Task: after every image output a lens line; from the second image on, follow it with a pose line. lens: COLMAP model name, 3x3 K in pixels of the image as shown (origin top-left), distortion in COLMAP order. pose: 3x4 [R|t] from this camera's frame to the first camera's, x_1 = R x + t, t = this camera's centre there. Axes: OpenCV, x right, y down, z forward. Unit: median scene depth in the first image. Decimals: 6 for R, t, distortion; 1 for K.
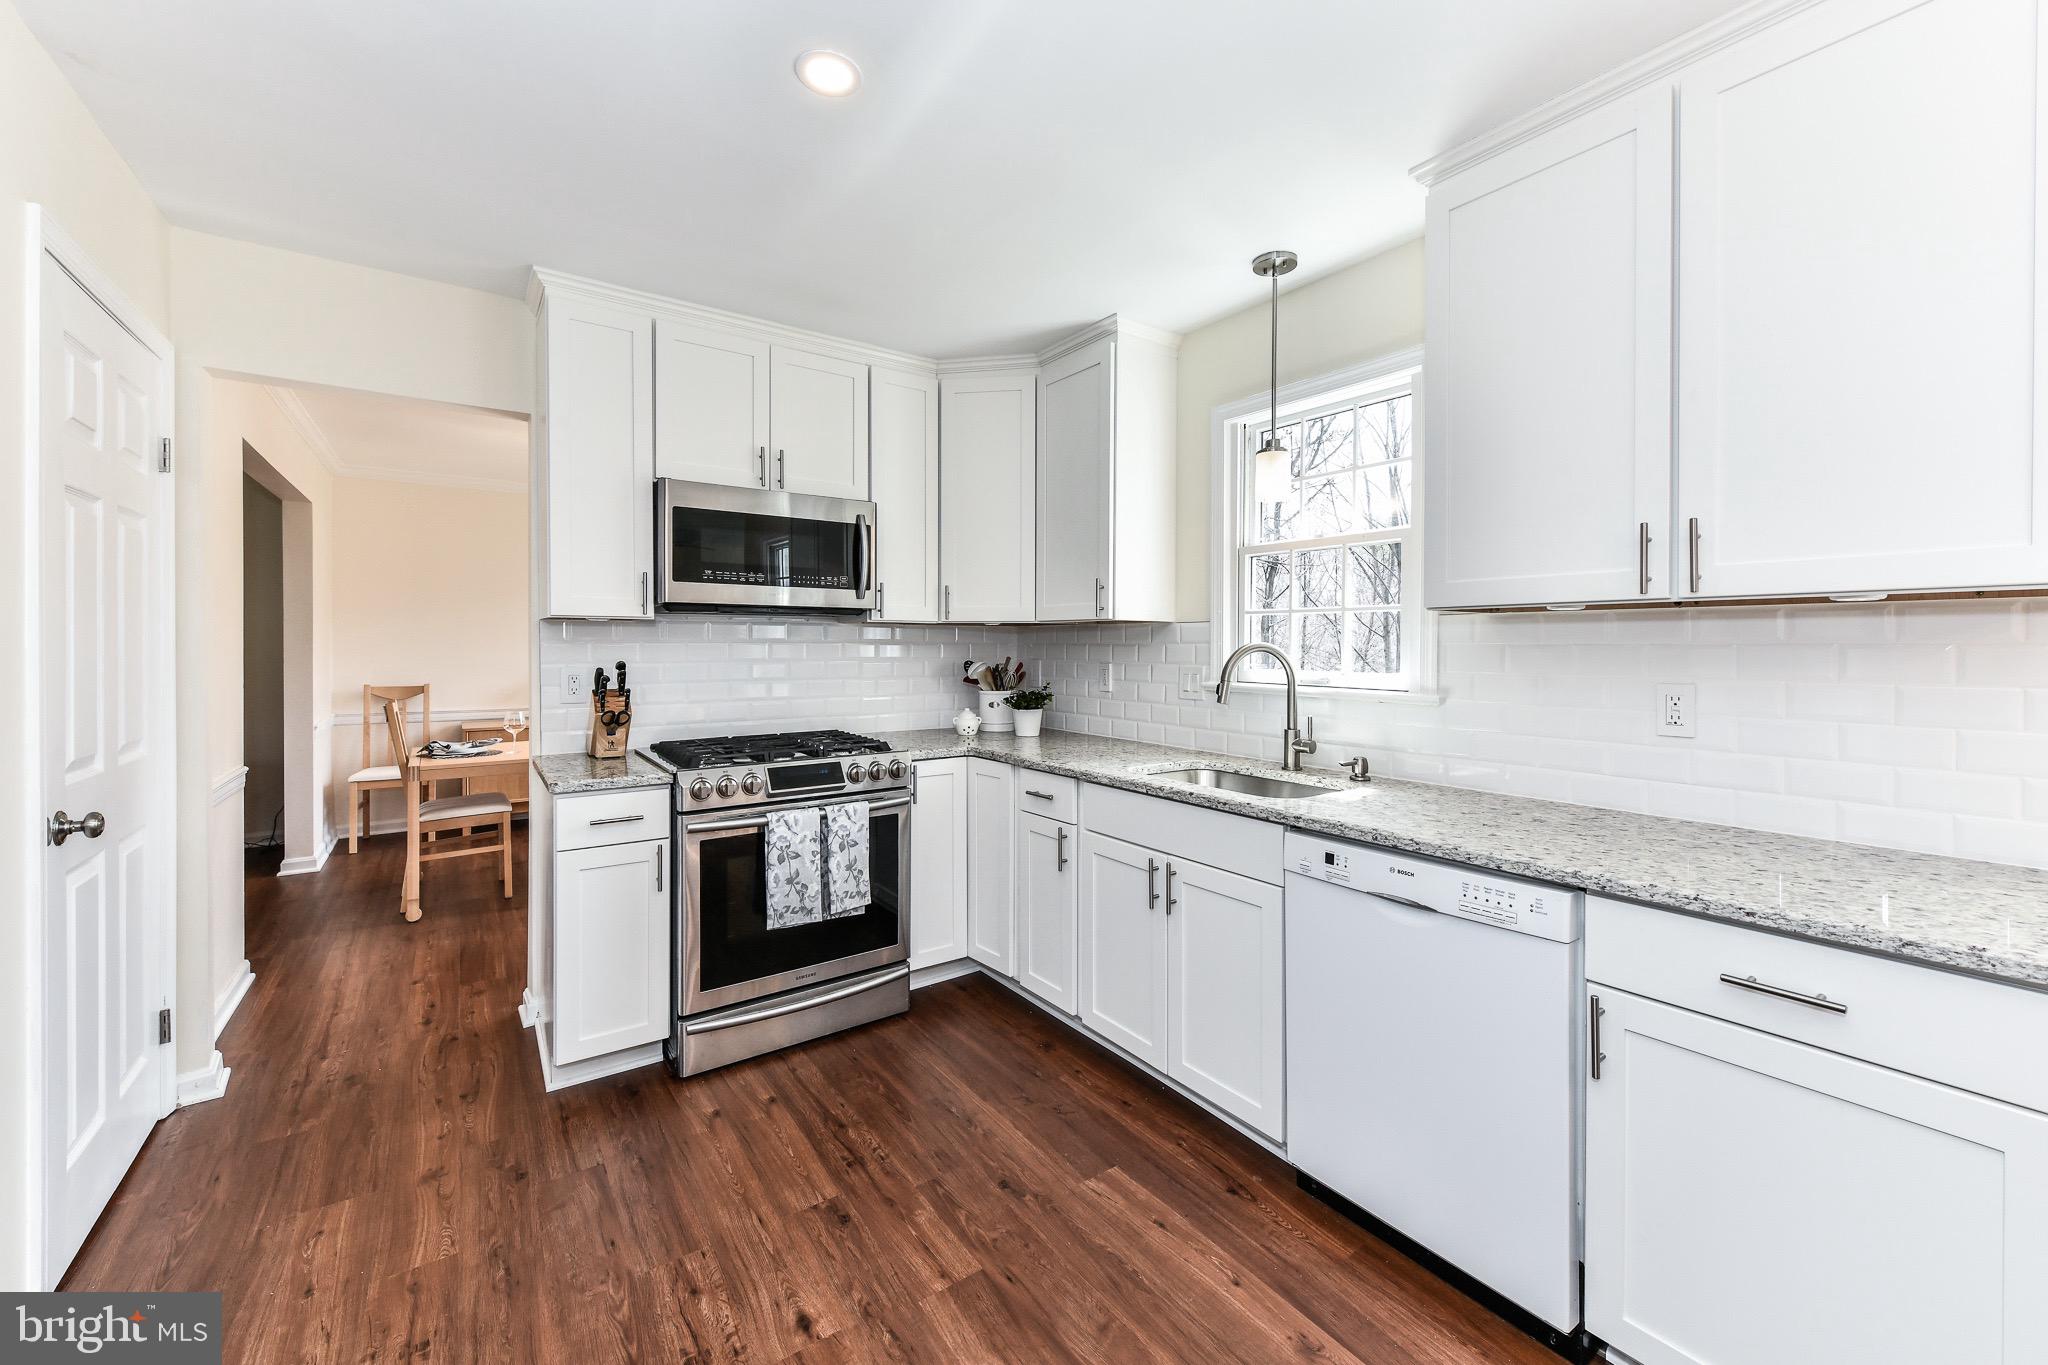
lens RADIAL K [[797.7, 0, 1028.4], [0, 797.7, 646.0], [0, 0, 1]] dist [-0.008915, -0.000477]
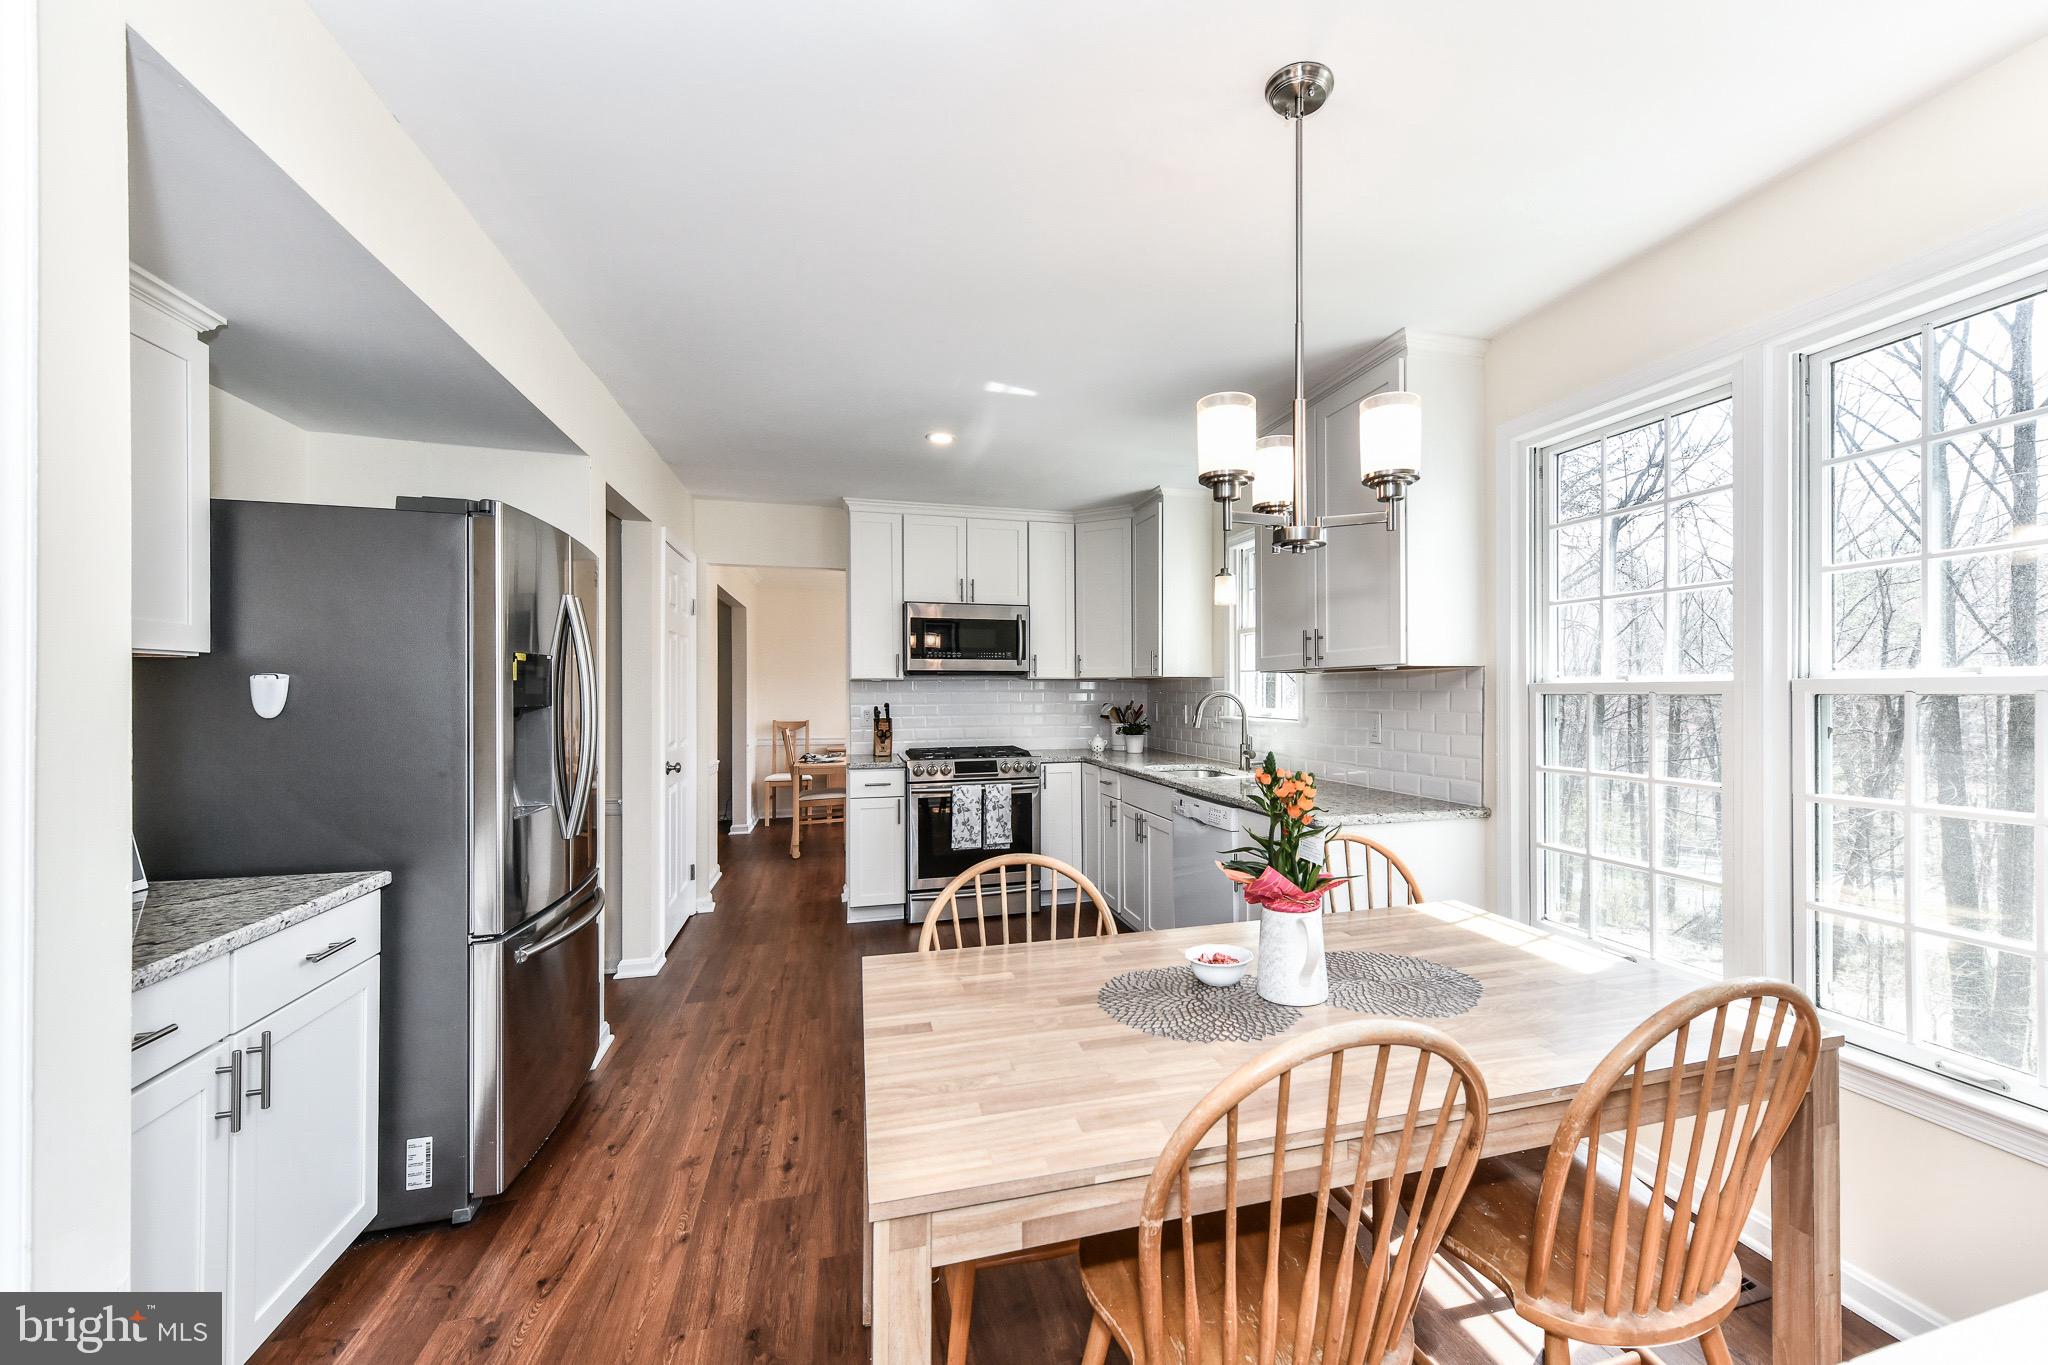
lens RADIAL K [[817.1, 0, 1093.5], [0, 817.1, 680.0], [0, 0, 1]] dist [0.000616, -0.000182]
pose [[0.946705, -0.010766, -0.321922, 0.542457], [0.005630, 0.999842, -0.016881, 0.000698], [0.322053, 0.014169, 0.946616, -0.626693]]
